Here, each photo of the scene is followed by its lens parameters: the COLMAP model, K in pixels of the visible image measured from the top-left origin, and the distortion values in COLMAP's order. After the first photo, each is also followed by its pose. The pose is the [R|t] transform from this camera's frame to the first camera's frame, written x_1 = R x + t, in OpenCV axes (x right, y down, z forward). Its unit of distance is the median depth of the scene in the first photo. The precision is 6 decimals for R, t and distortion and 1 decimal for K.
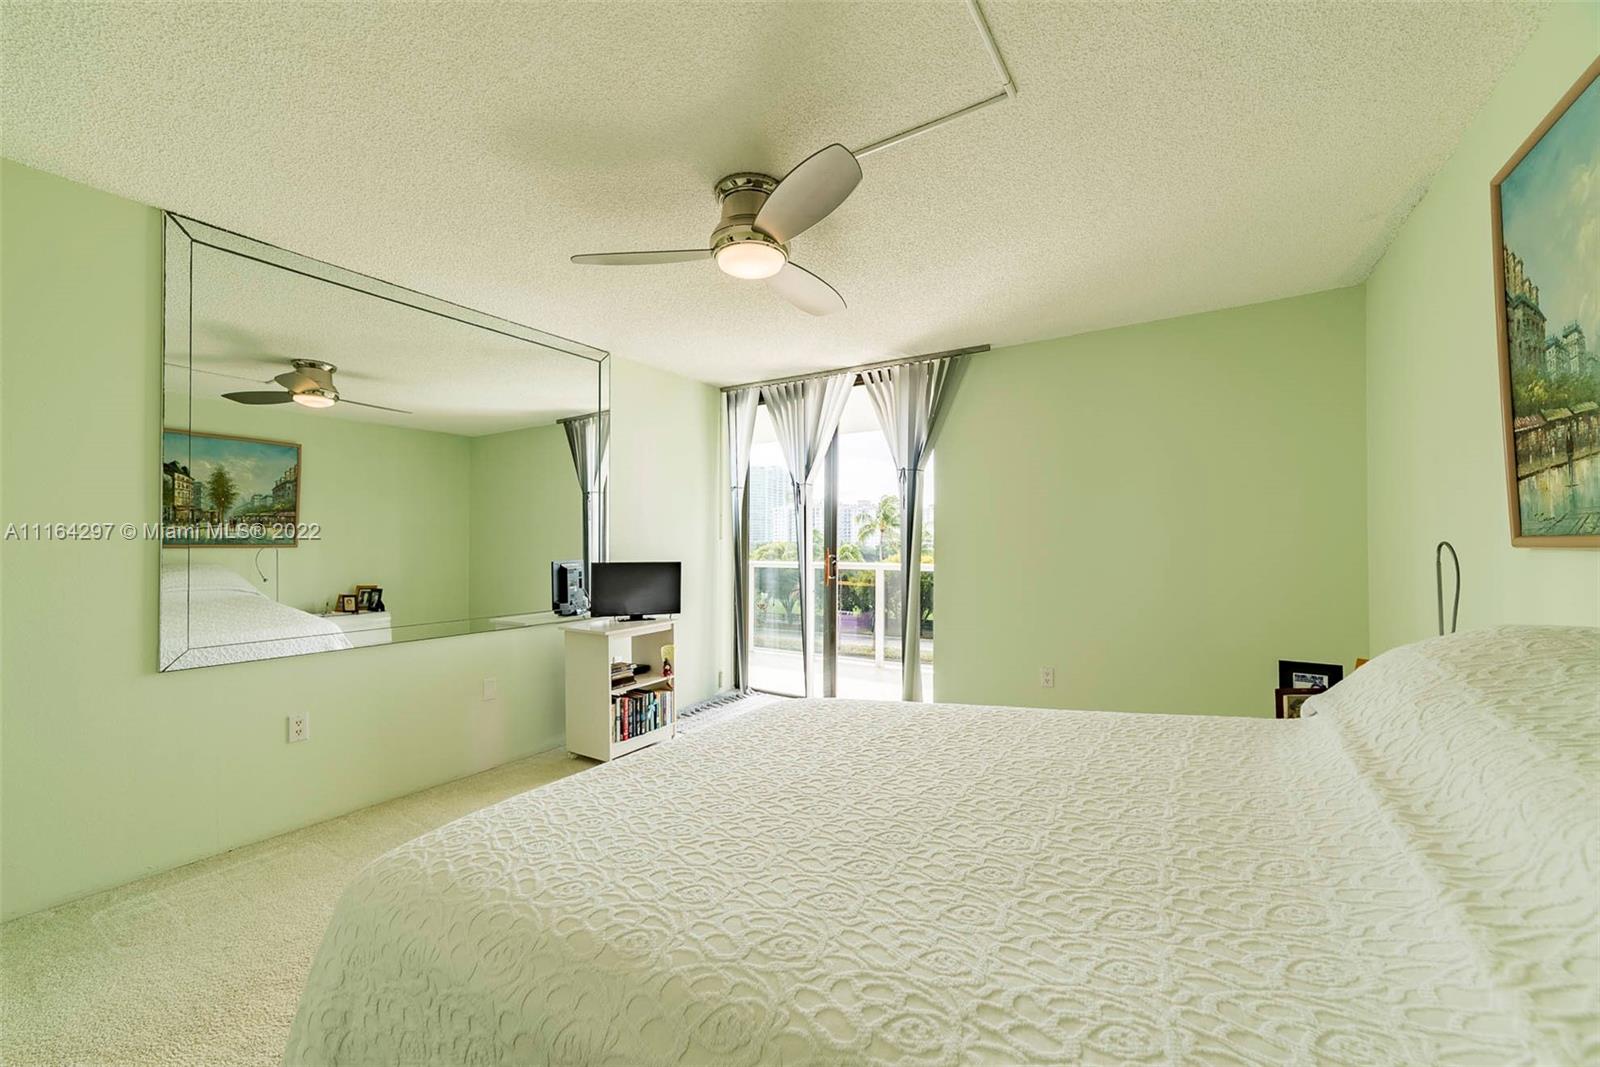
lens RADIAL K [[618.9, 0, 791.0], [0, 618.9, 537.1], [0, 0, 1]] dist [-0.018222, 0.007039]
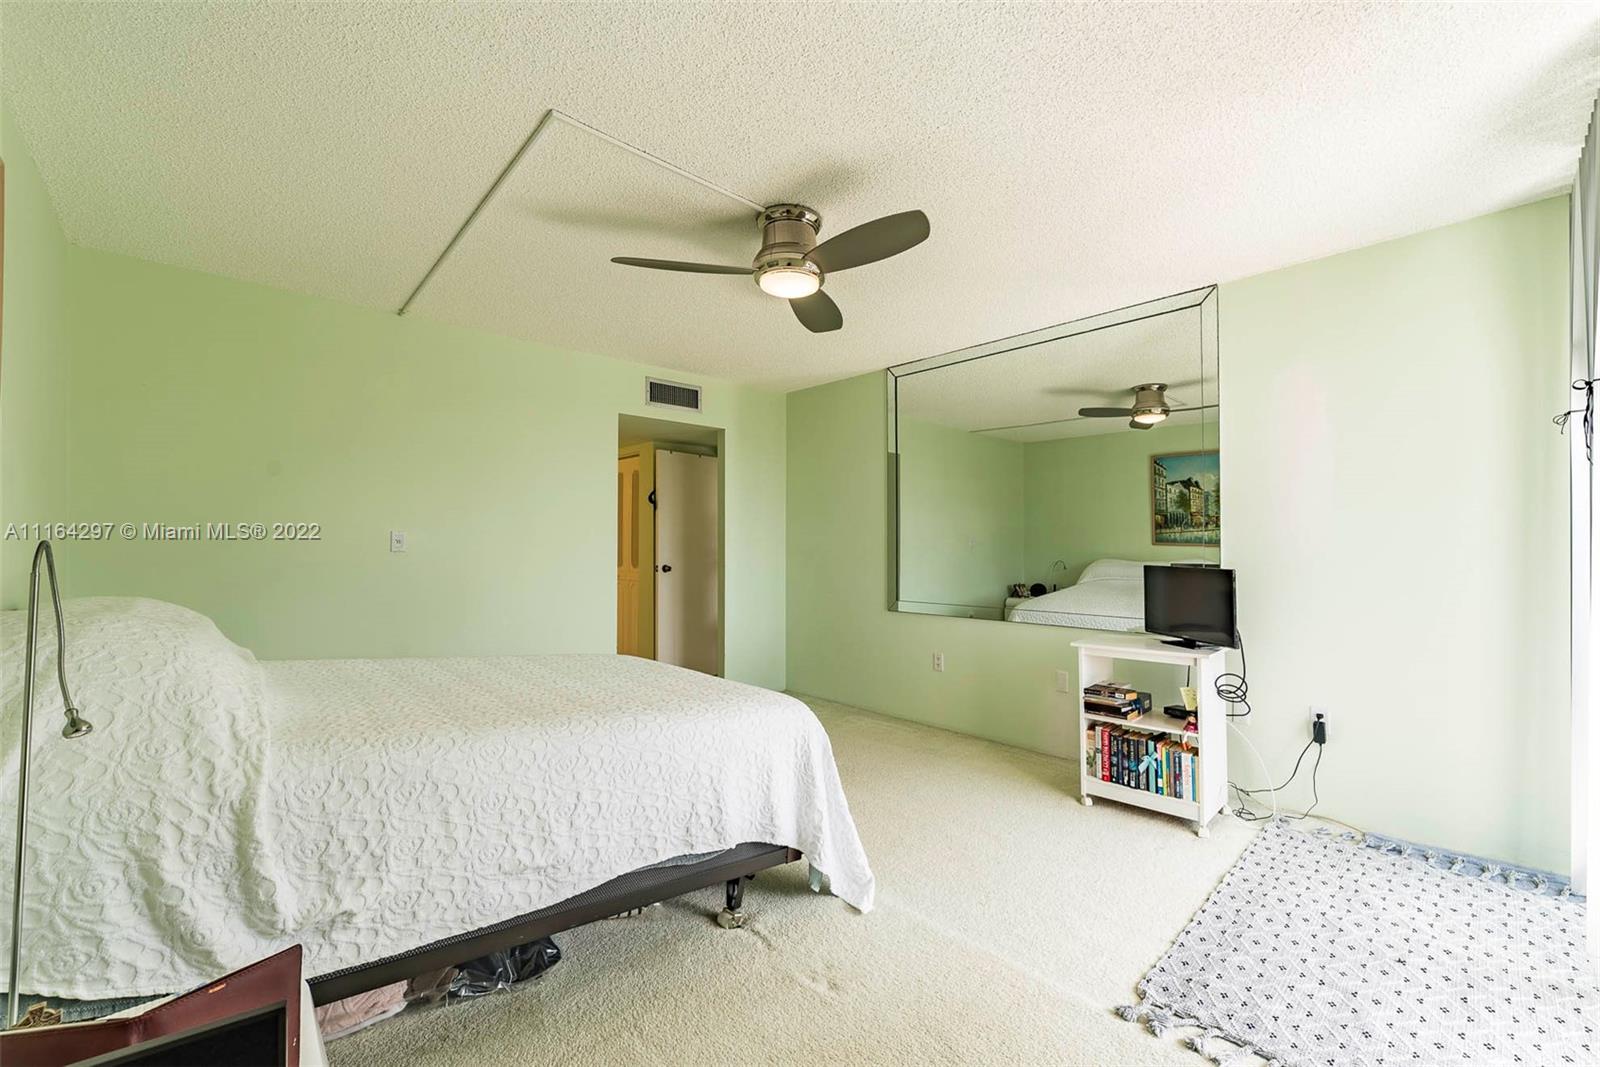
lens RADIAL K [[618.9, 0, 791.0], [0, 618.9, 537.1], [0, 0, 1]] dist [-0.018222, 0.007039]
pose [[-0.213644, -0.006783, -0.976888, 0.594303], [0.006723, 0.999942, -0.008413, 0.004456], [0.976889, -0.008365, -0.213586, 0.716431]]
